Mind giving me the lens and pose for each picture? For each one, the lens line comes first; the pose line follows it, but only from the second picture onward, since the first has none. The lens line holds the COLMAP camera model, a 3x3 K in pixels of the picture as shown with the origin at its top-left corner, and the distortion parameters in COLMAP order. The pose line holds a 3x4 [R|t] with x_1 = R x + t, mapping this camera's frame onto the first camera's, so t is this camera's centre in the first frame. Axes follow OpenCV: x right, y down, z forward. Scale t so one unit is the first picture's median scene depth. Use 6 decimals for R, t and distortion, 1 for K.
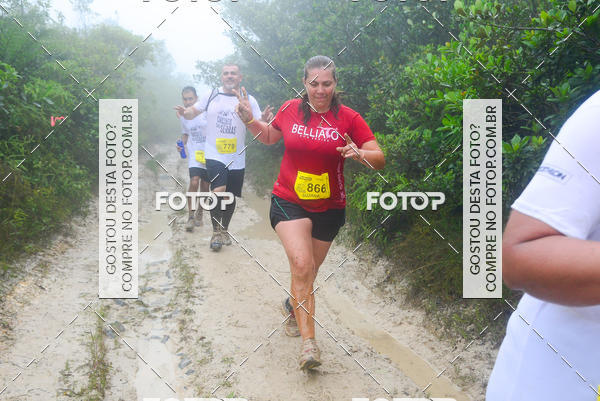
lens RADIAL K [[691.3, 0, 309.1], [0, 691.3, 202.6], [0, 0, 1]] dist [-0.006484, 0.215152]
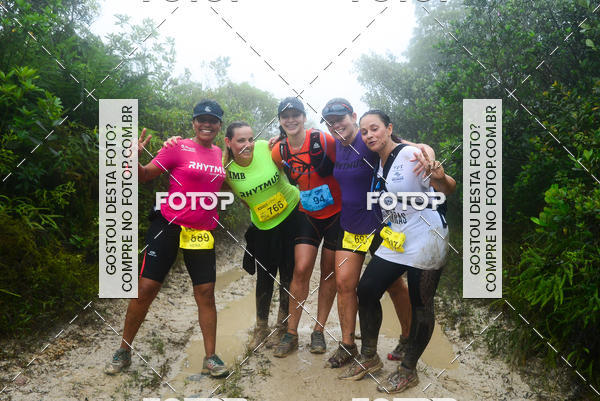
lens RADIAL K [[593.4, 0, 300.5], [0, 593.4, 214.0], [0, 0, 1]] dist [0.002368, 0.027250]
pose [[0.972221, 0.018547, -0.233329, -0.007865], [-0.036716, 0.996599, -0.073767, -0.031603], [0.231167, 0.080285, 0.969596, 0.560771]]
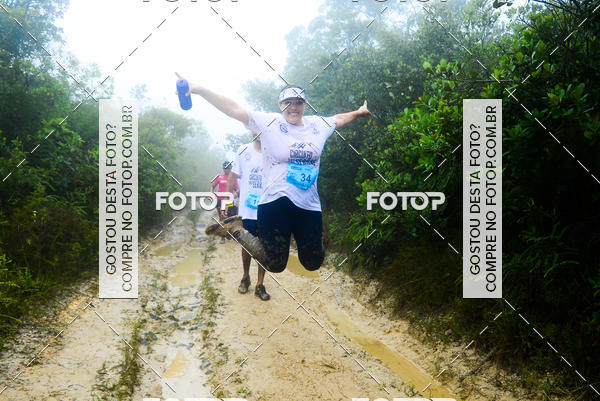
lens RADIAL K [[544.3, 0, 306.1], [0, 544.3, 201.5], [0, 0, 1]] dist [-0.069866, 0.153803]
pose [[0.999534, -0.021106, -0.022038, 0.013714], [0.019130, 0.996084, -0.086321, 0.028136], [0.023774, 0.085859, 0.996024, 0.048012]]
